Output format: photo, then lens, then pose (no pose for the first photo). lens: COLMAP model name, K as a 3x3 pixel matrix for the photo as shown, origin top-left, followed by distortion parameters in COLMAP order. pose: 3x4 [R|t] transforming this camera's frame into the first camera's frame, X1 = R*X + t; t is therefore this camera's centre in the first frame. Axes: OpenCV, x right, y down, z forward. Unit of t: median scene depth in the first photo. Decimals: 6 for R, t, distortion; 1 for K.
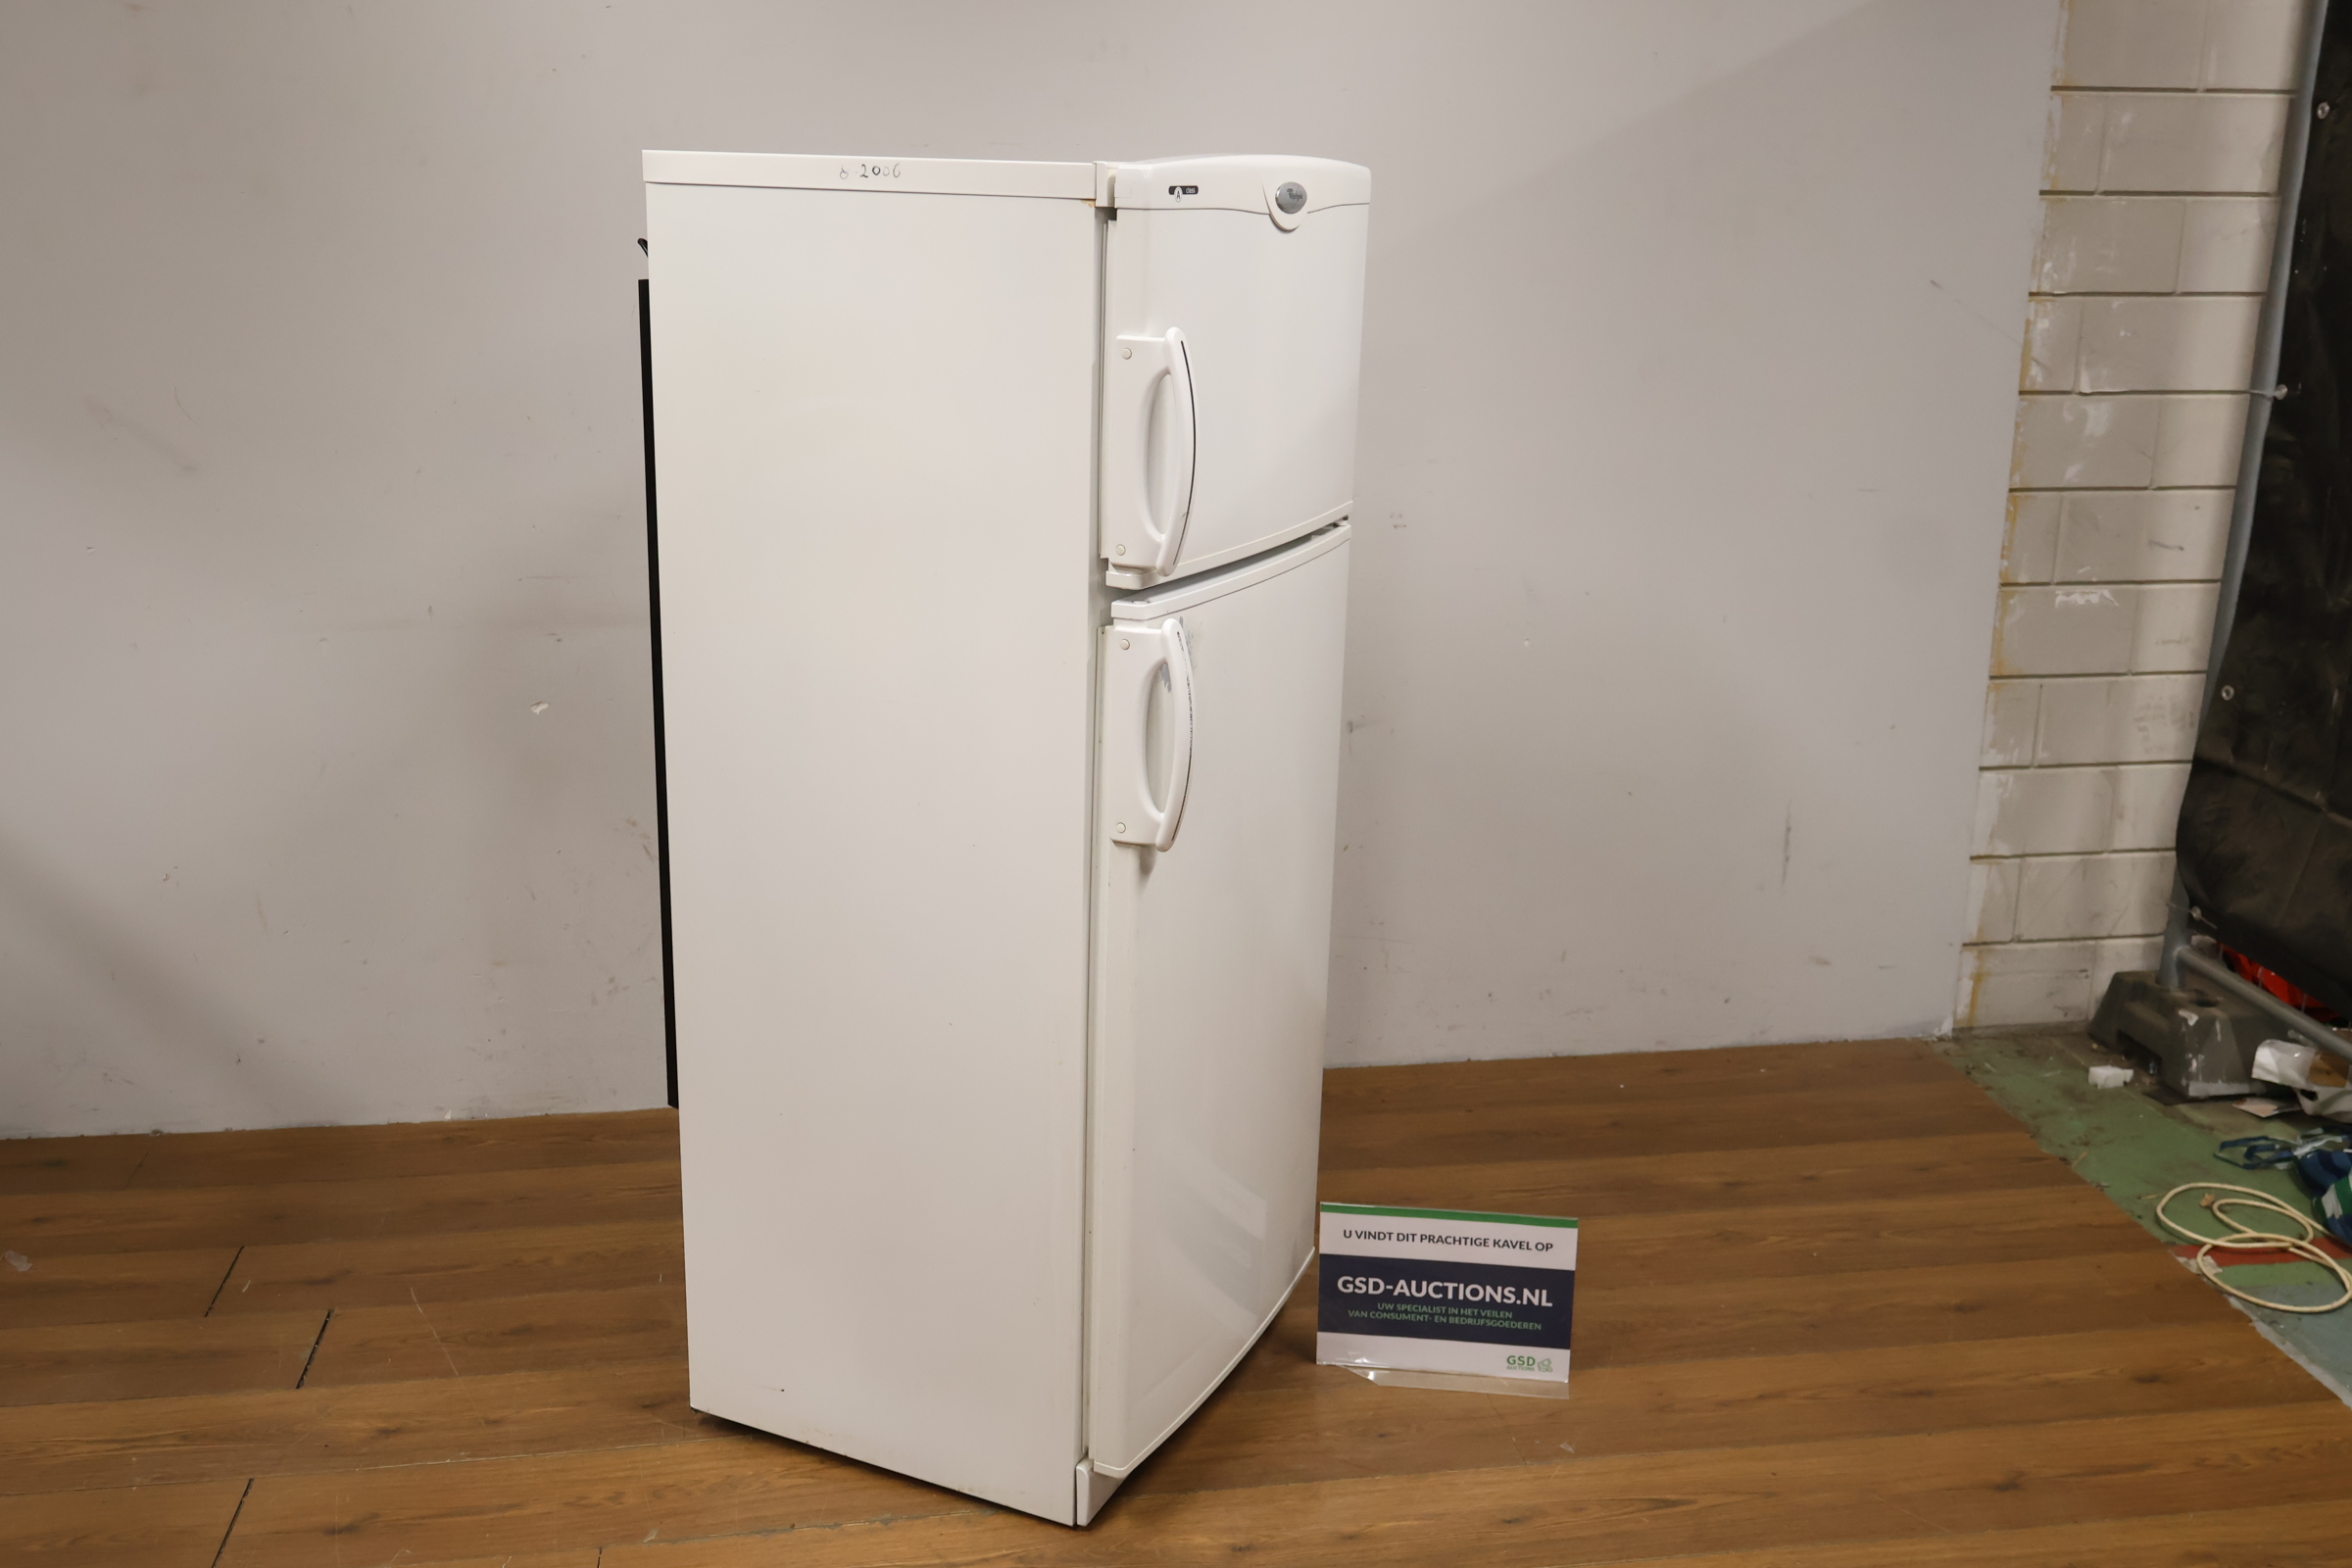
lens RADIAL K [[2208.4, 0, 1175.1], [0, 2208.4, 778.1], [0, 0, 1]] dist [-0.011350, 0.005557]
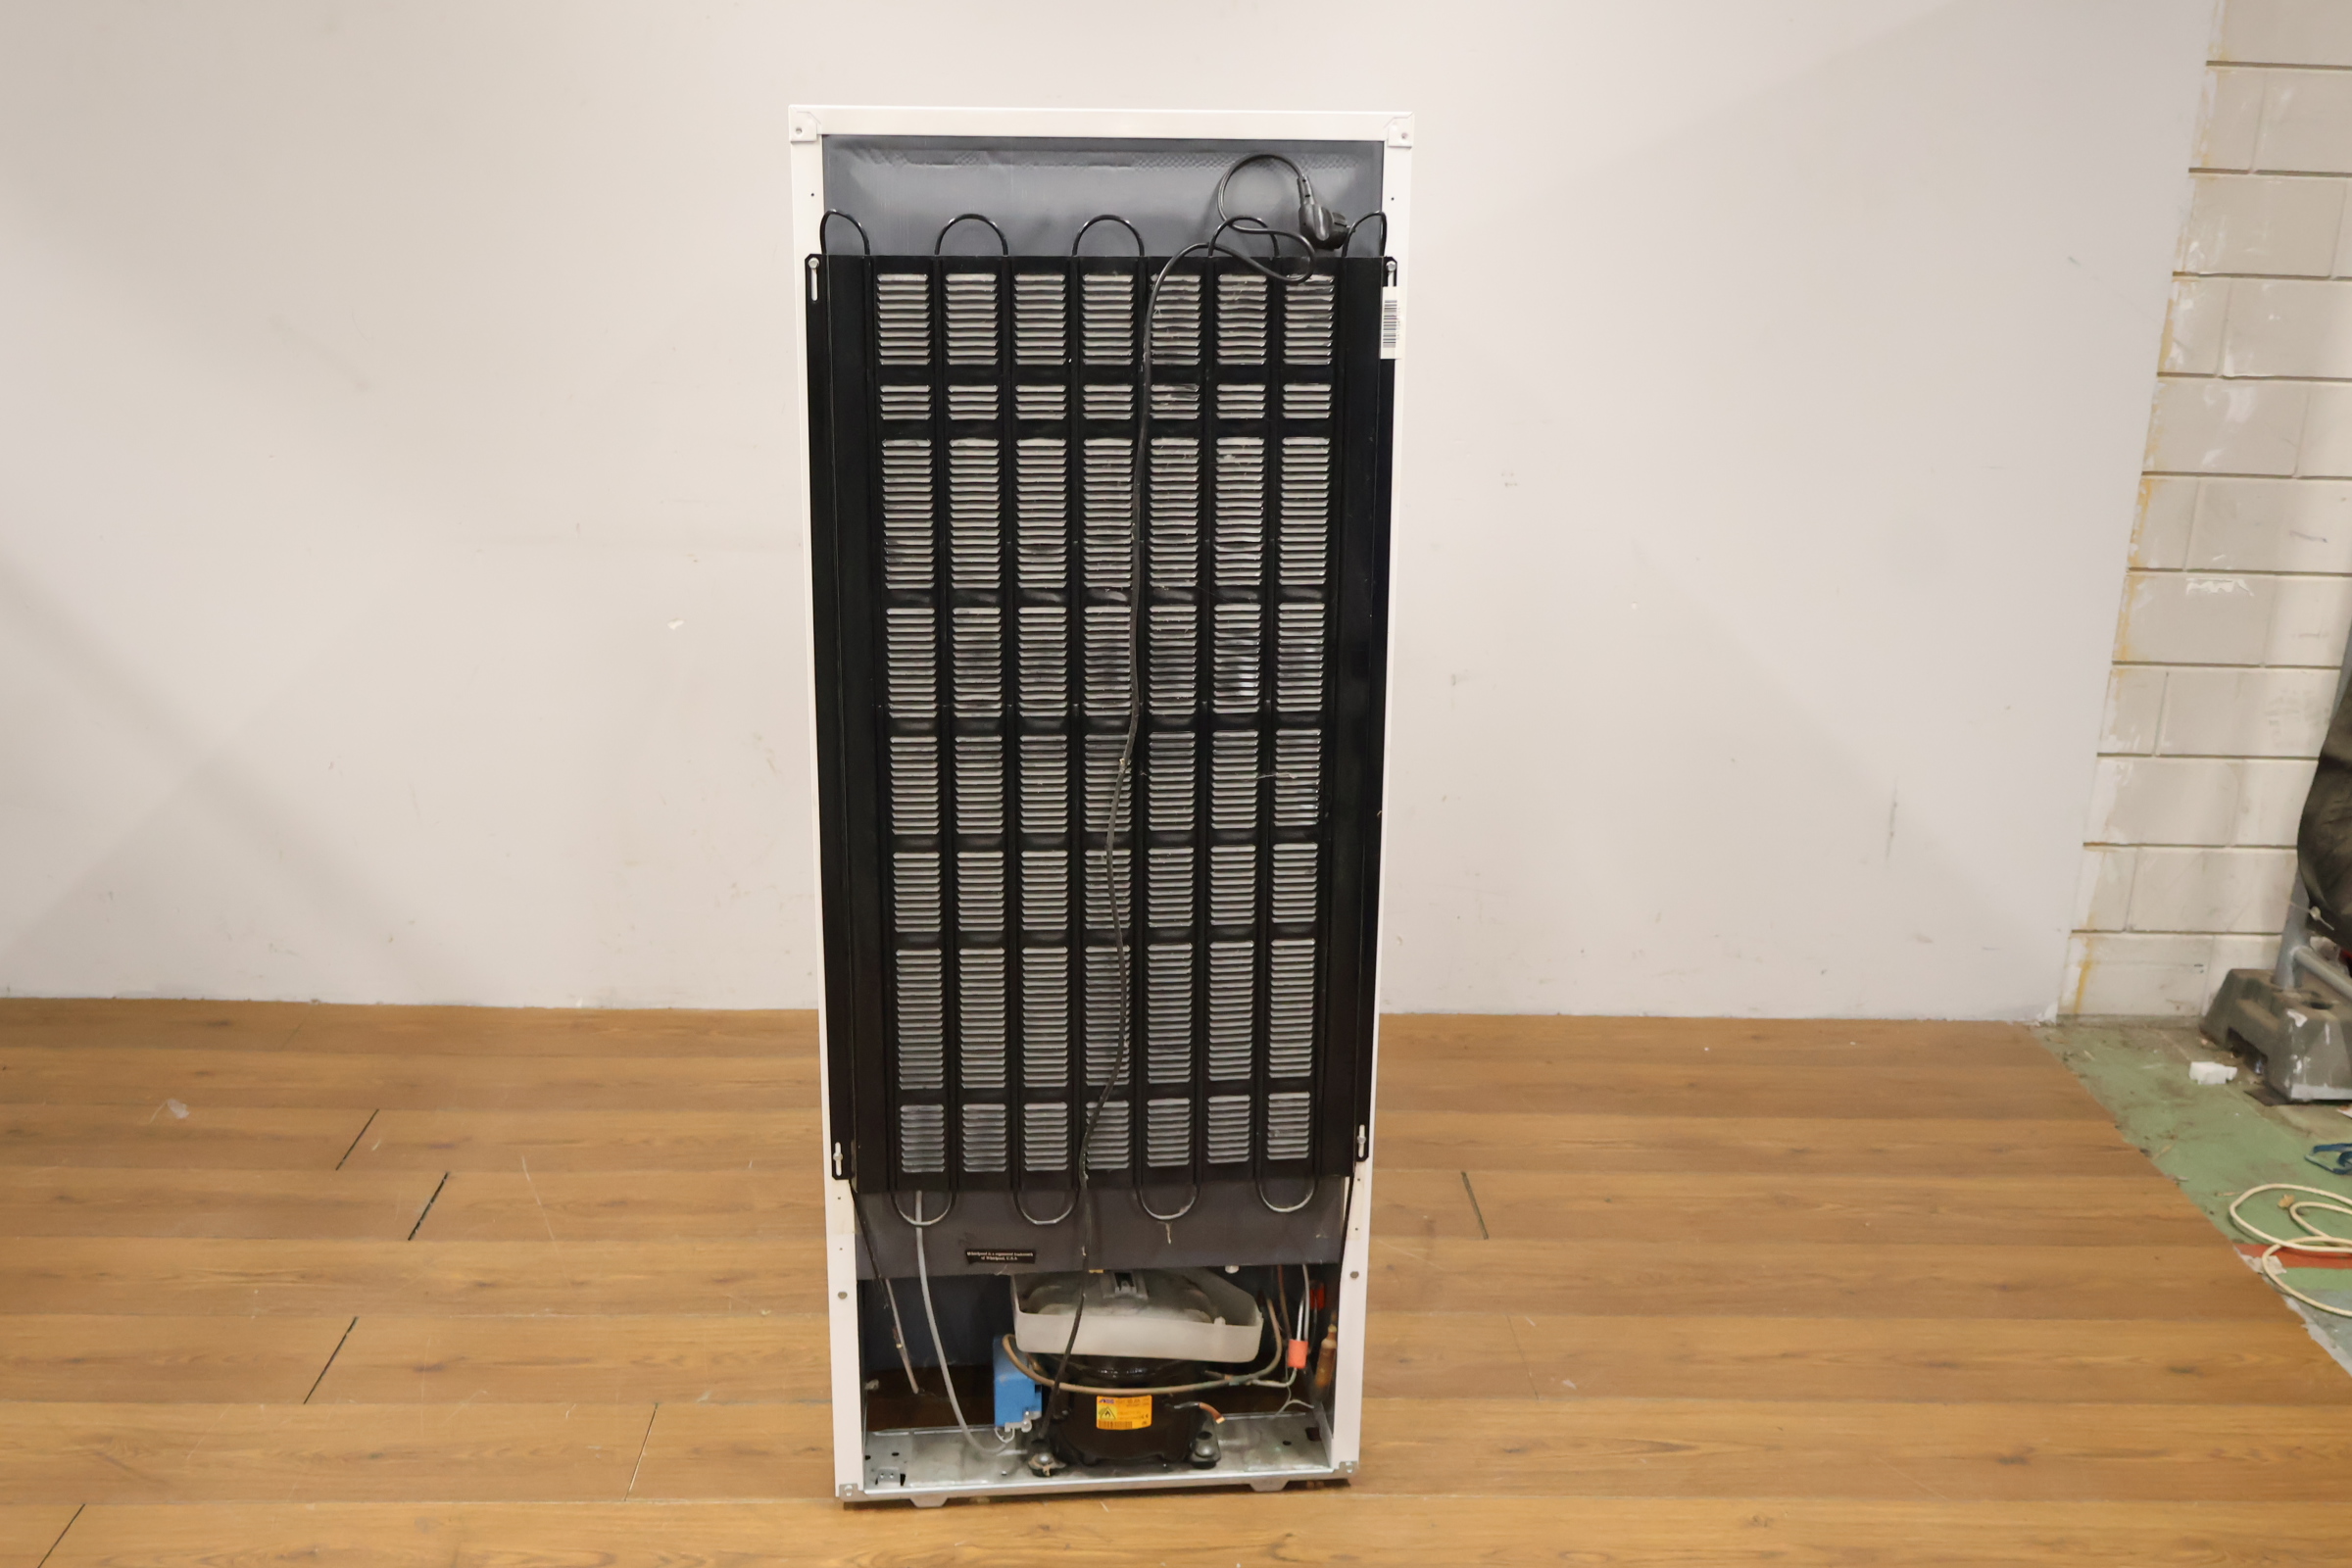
lens RADIAL K [[2209.5, 0, 1171.3], [0, 2209.5, 787.3], [0, 0, 1]] dist [-0.005644, 0.000725]
pose [[0.993394, 0.054532, -0.100971, 0.055749], [-0.051594, 0.998172, 0.031484, 0.000694], [0.102503, -0.026067, 0.994391, -0.028121]]
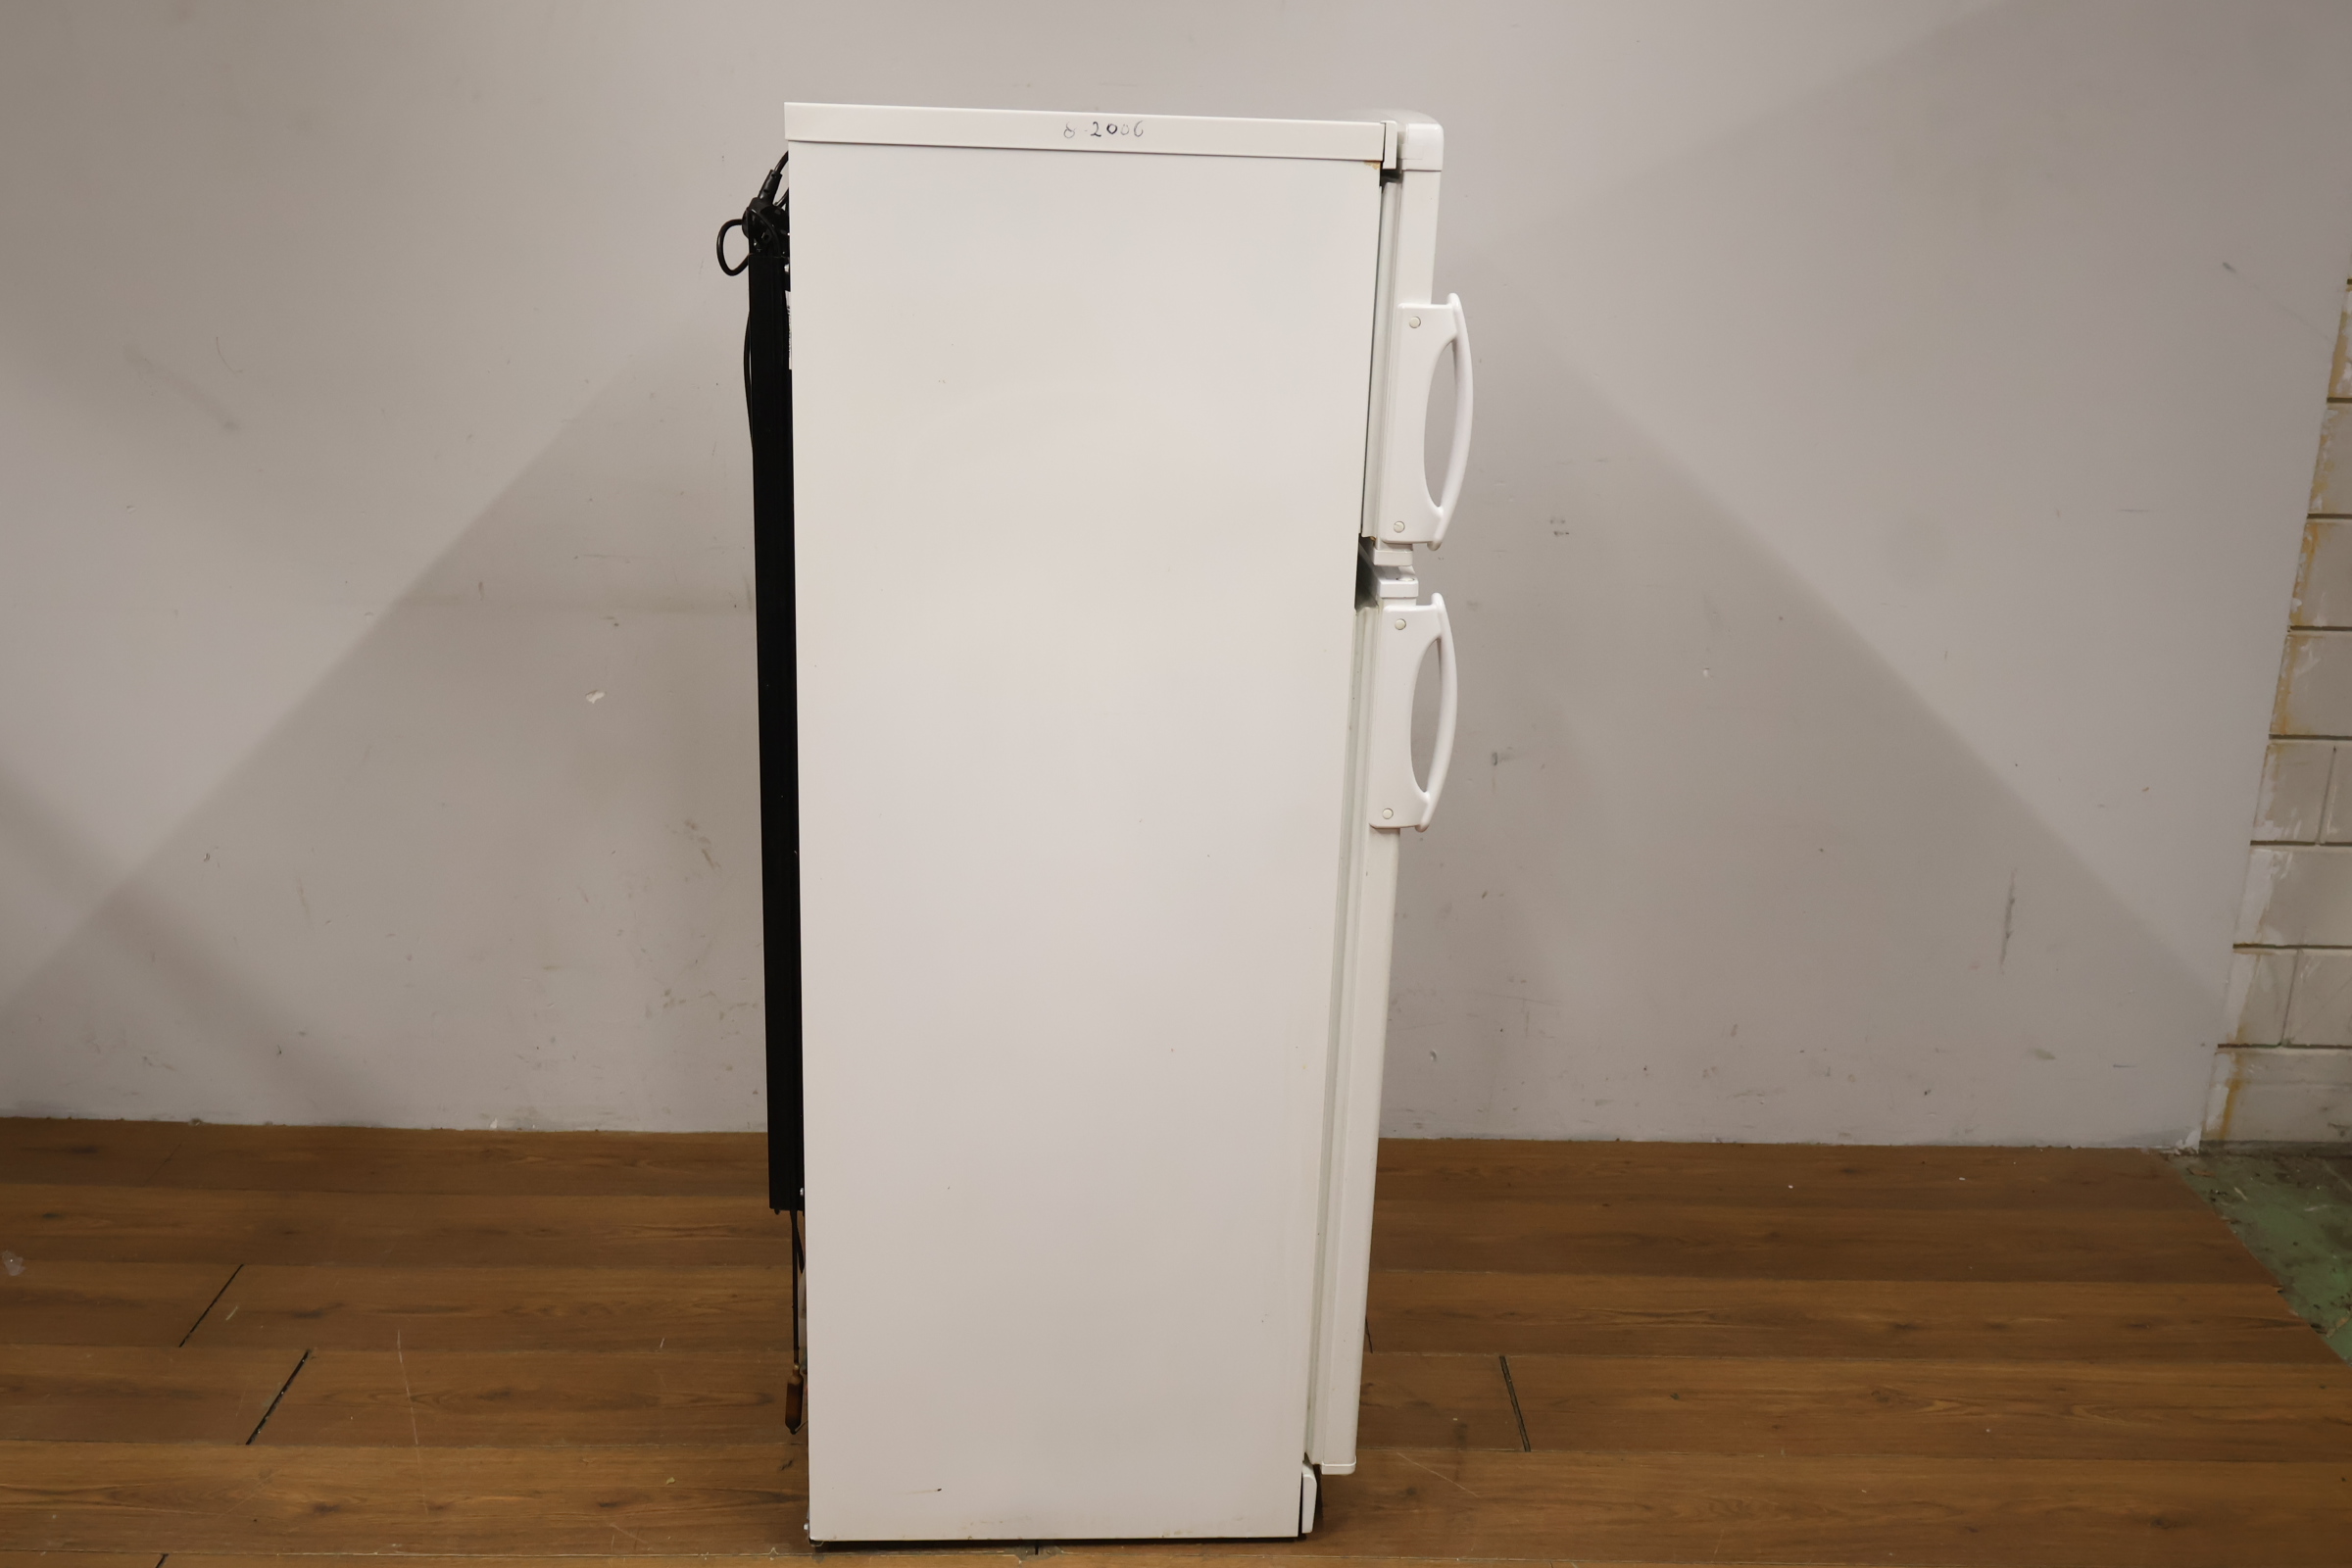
lens RADIAL K [[2208.4, 0, 1175.1], [0, 2208.4, 778.1], [0, 0, 1]] dist [-0.011350, 0.005557]
pose [[0.990094, 0.054311, -0.129478, 0.067687], [-0.050249, 0.998143, 0.034436, -0.039320], [0.131108, -0.027589, 0.990984, 0.115530]]
